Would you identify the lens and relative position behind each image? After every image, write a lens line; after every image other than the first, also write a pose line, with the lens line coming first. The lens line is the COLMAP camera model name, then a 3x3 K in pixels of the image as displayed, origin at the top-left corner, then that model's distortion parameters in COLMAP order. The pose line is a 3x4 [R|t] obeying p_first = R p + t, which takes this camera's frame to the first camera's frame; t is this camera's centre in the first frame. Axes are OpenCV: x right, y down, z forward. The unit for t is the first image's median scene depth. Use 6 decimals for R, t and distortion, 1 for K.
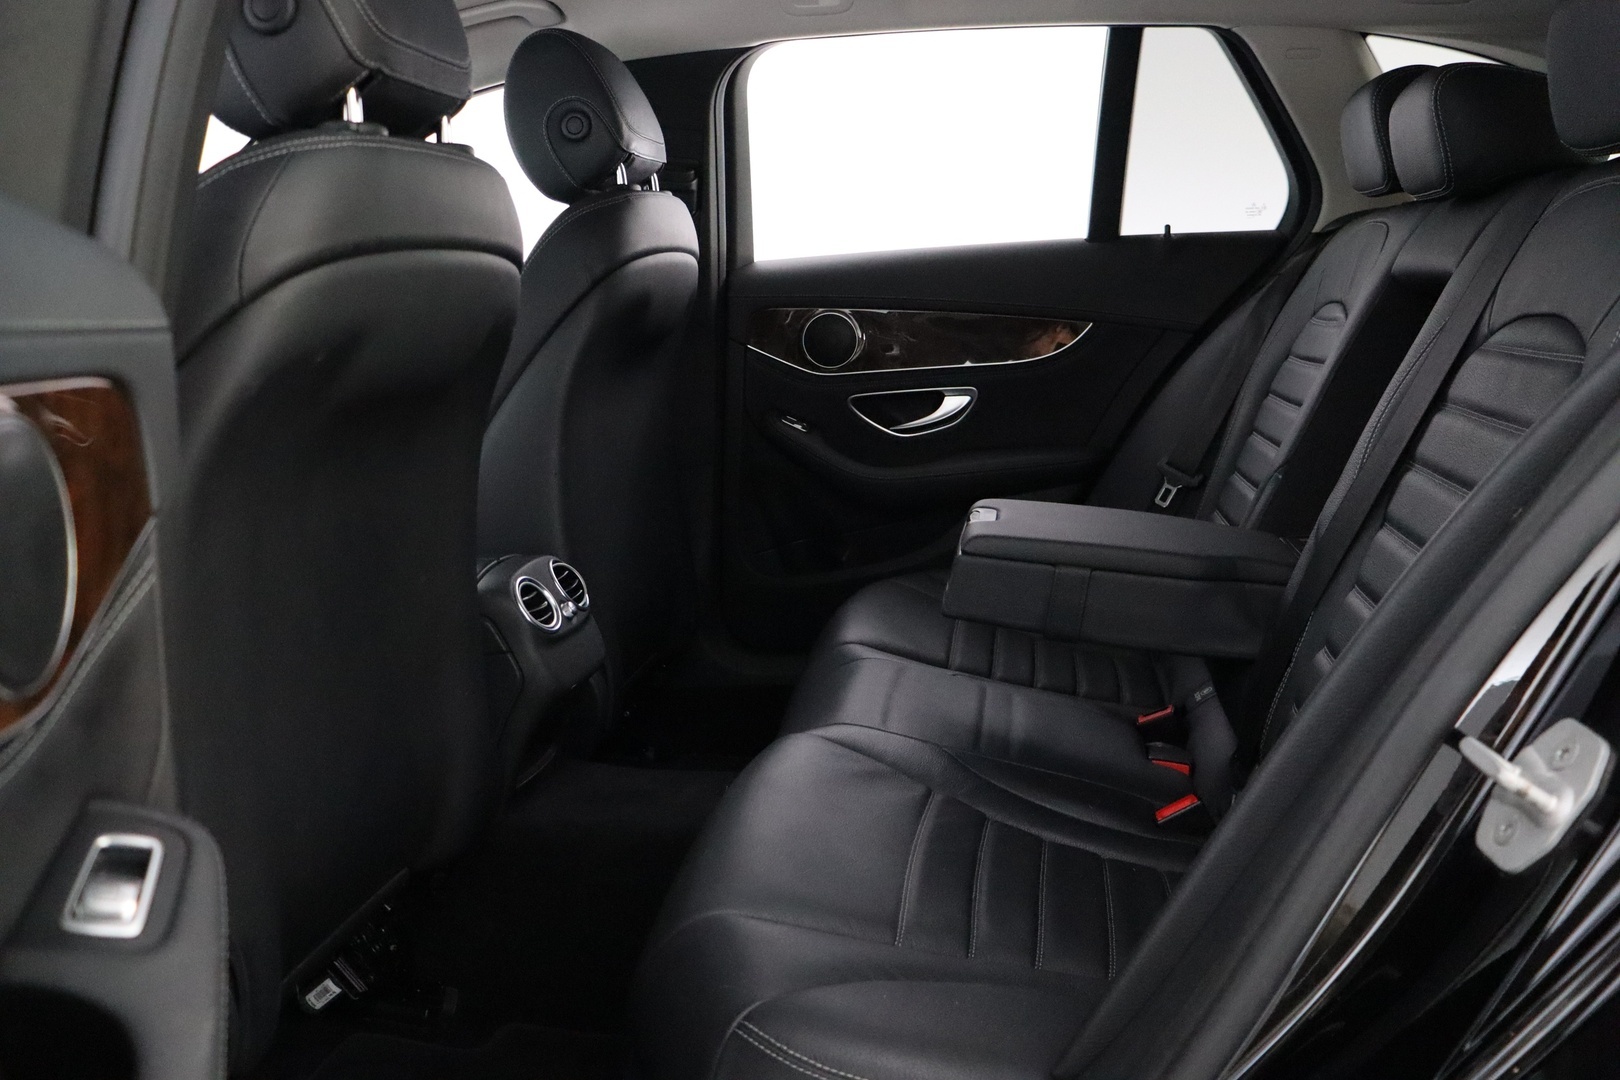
lens RADIAL K [[1309.4, 0, 813.0], [0, 1309.4, 538.6], [0, 0, 1]] dist [-0.167126, 0.094352]
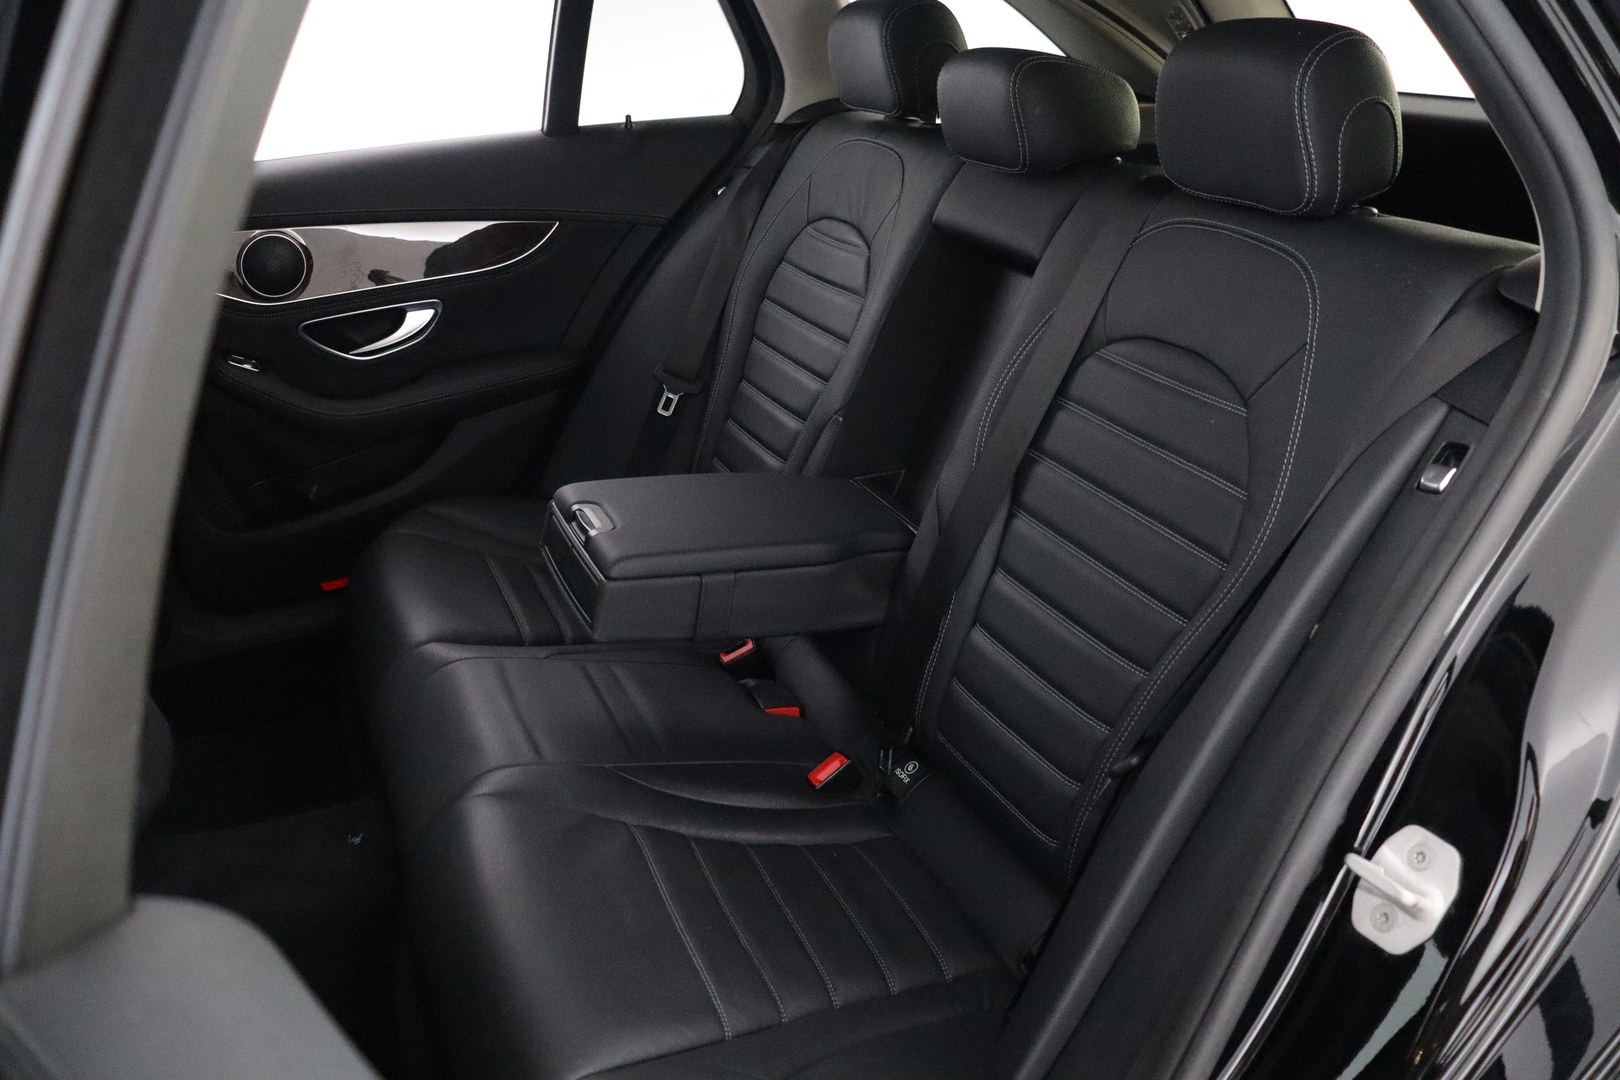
lens RADIAL K [[1309.4, 0, 806.1], [0, 1309.4, 546.9], [0, 0, 1]] dist [-0.167126, 0.094352]
pose [[0.840824, -0.195572, 0.504745, -0.168999], [0.083387, 0.968119, 0.236206, -0.157676], [-0.534848, -0.156519, 0.830325, 0.091035]]
